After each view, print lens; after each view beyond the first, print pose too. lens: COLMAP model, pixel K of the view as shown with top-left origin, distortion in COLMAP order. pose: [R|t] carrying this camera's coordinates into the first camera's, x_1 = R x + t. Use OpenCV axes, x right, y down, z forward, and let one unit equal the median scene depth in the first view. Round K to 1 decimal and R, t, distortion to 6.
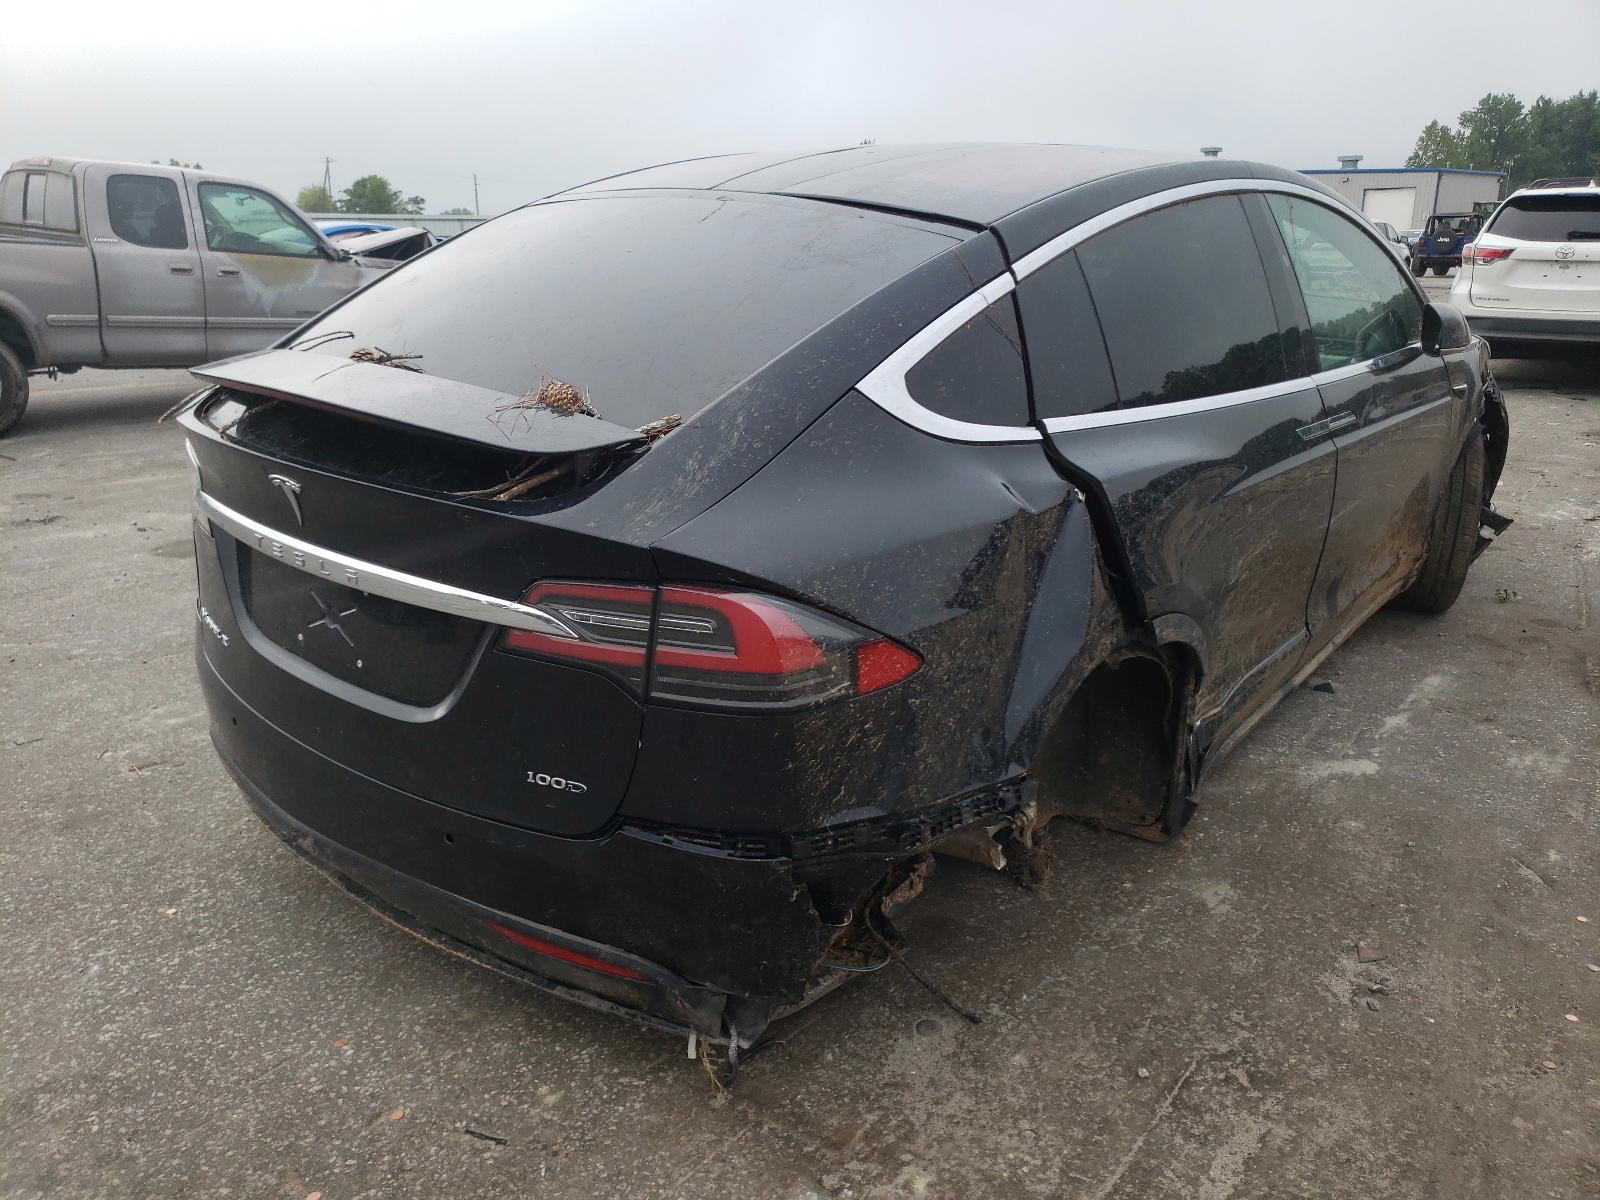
lens RADIAL K [[1233.5, 0, 799.0], [0, 1233.5, 600.0], [0, 0, 1]] dist [0.030463, -0.009659]
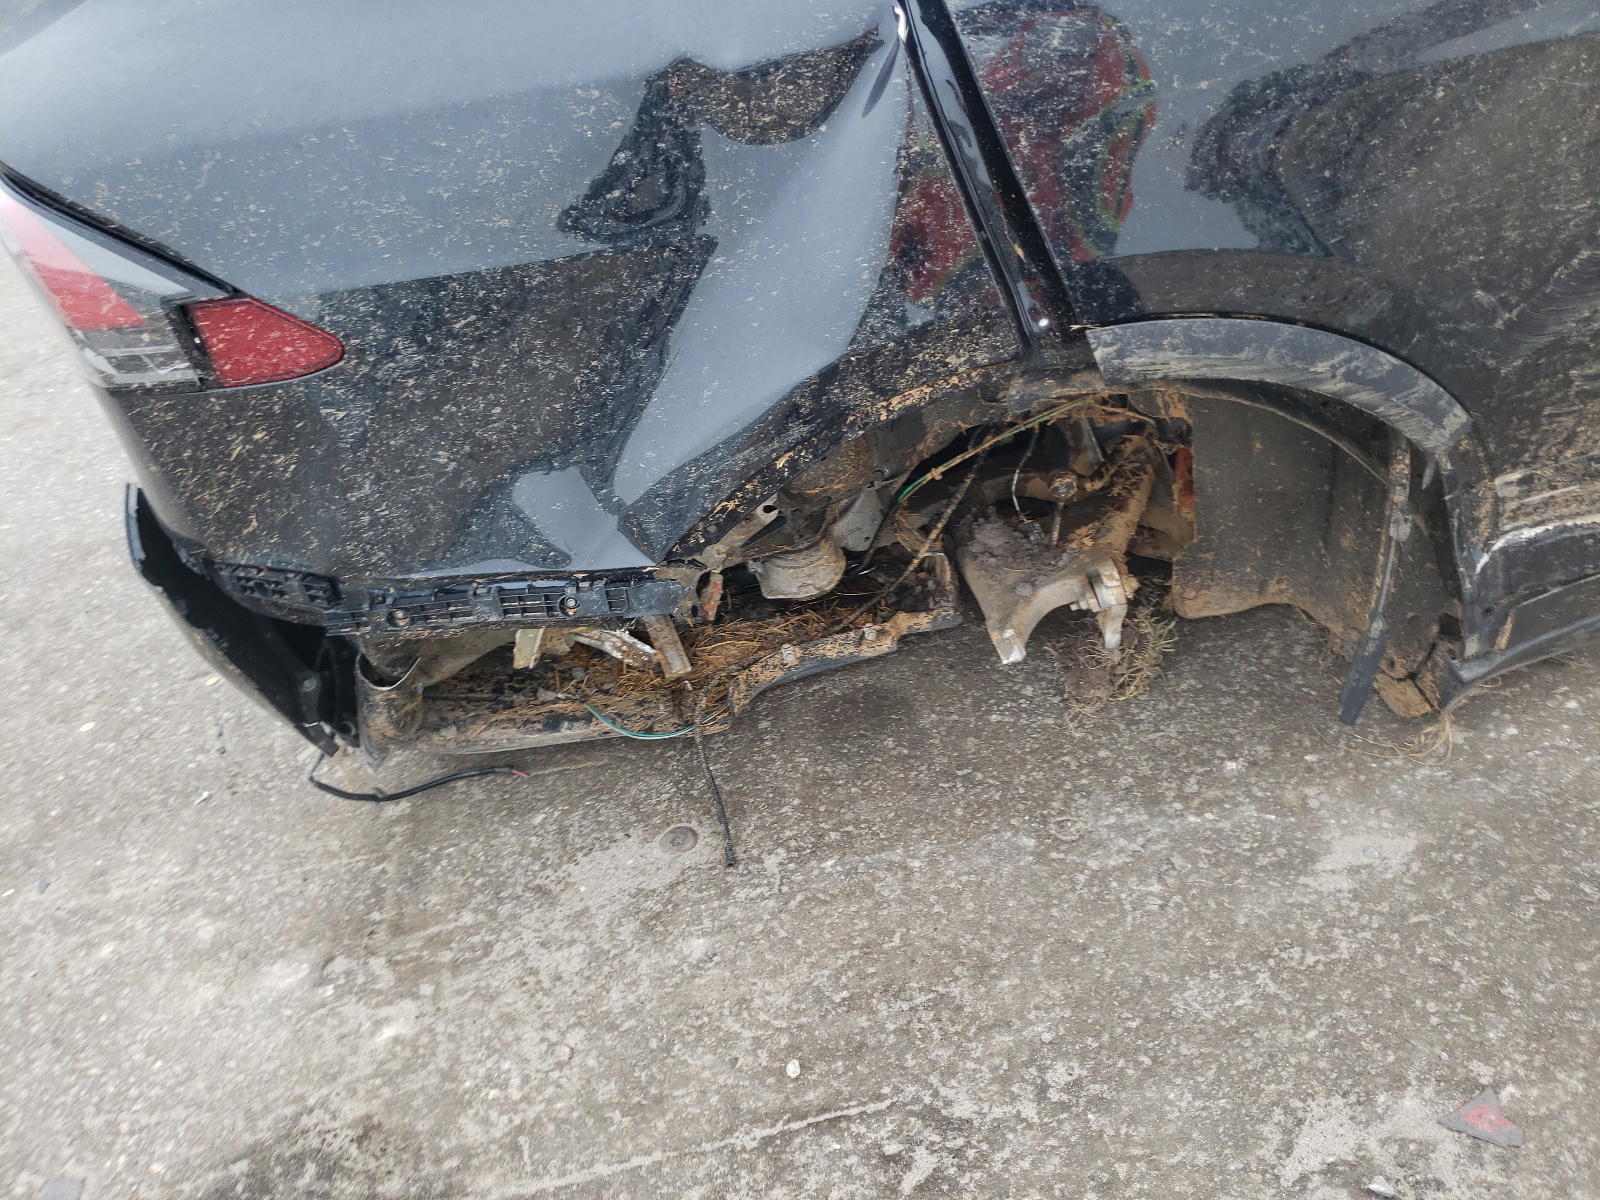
lens RADIAL K [[1233.5, 0, 800.3], [0, 1233.5, 600.8], [0, 0, 1]] dist [0.030463, -0.009659]
pose [[0.719804, 0.335274, -0.607844, 0.594906], [-0.052076, 0.899244, 0.434336, -0.097961], [0.692222, -0.280983, 0.664739, 0.681325]]
